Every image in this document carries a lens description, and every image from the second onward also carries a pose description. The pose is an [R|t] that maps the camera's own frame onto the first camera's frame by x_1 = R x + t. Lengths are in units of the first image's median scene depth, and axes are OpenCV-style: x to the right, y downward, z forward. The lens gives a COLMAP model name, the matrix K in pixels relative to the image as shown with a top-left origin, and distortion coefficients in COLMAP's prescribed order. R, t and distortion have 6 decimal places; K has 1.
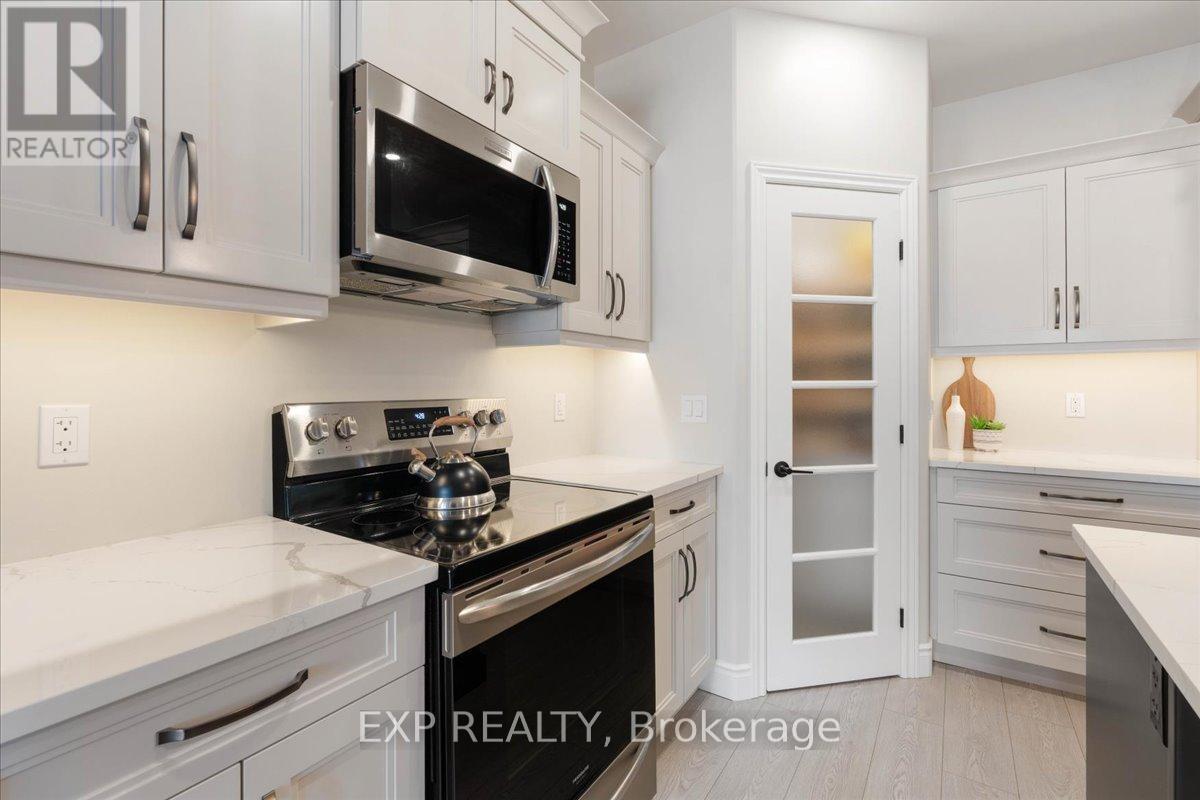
lens RADIAL K [[542.4, 0, 602.7], [0, 542.4, 382.1], [0, 0, 1]] dist [0.000872, -0.000075]
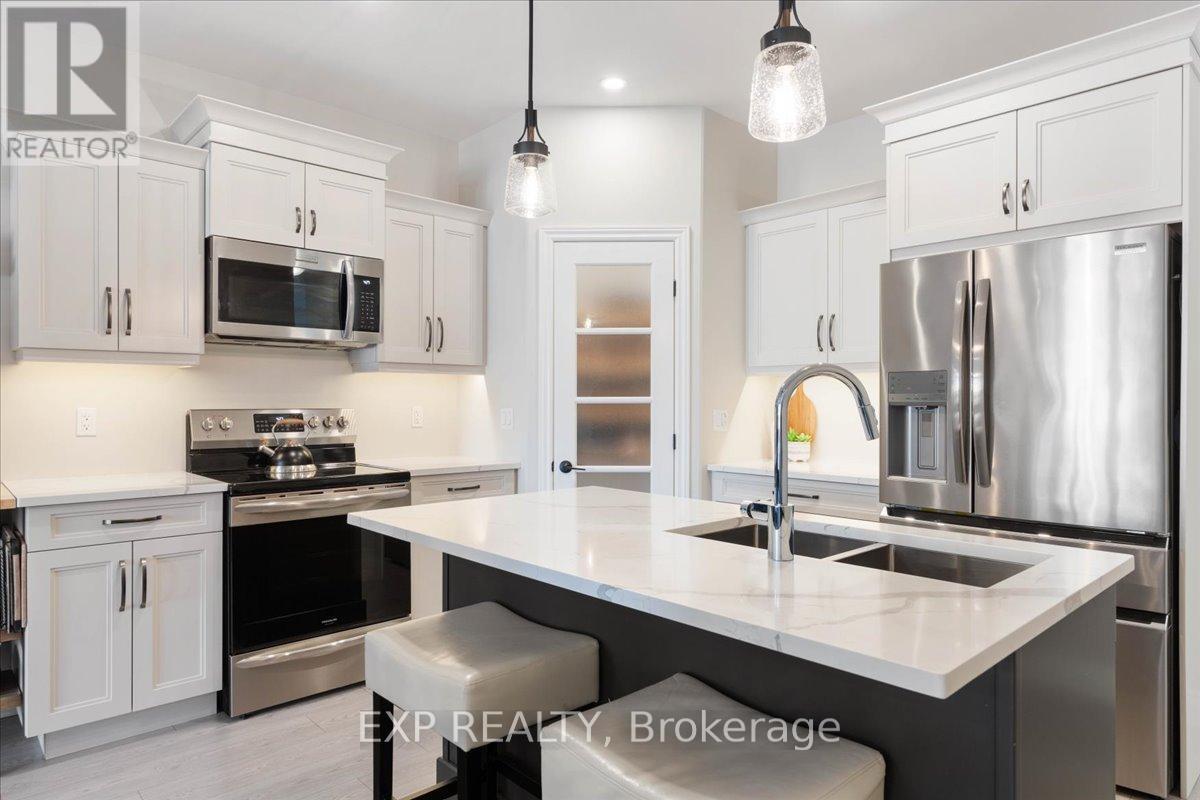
lens RADIAL K [[727.2, 0, 579.6], [0, 727.2, 400.2], [0, 0, 1]] dist [-0.003693, 0.024841]
pose [[0.969569, 0.002565, -0.244805, 0.795562], [-0.001452, 0.999988, 0.004726, -0.003070], [0.244814, -0.004226, 0.969561, -0.656249]]
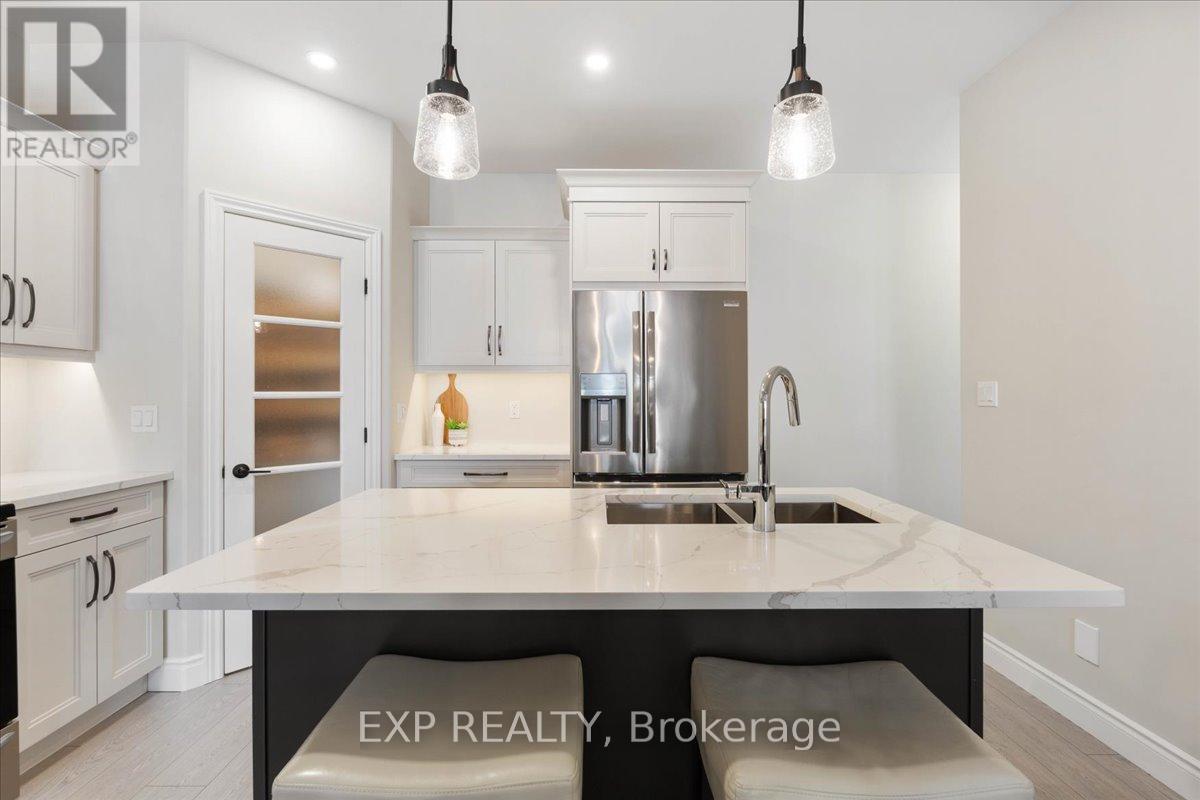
lens RADIAL K [[538.5, 0, 599.7], [0, 538.5, 392.3], [0, 0, 1]] dist [-0.000622, -0.000534]
pose [[0.828682, 0.002954, 0.559711, 0.328582], [-0.002038, 0.999995, -0.002260, 0.000083], [-0.559715, 0.000732, 0.828685, -0.336579]]
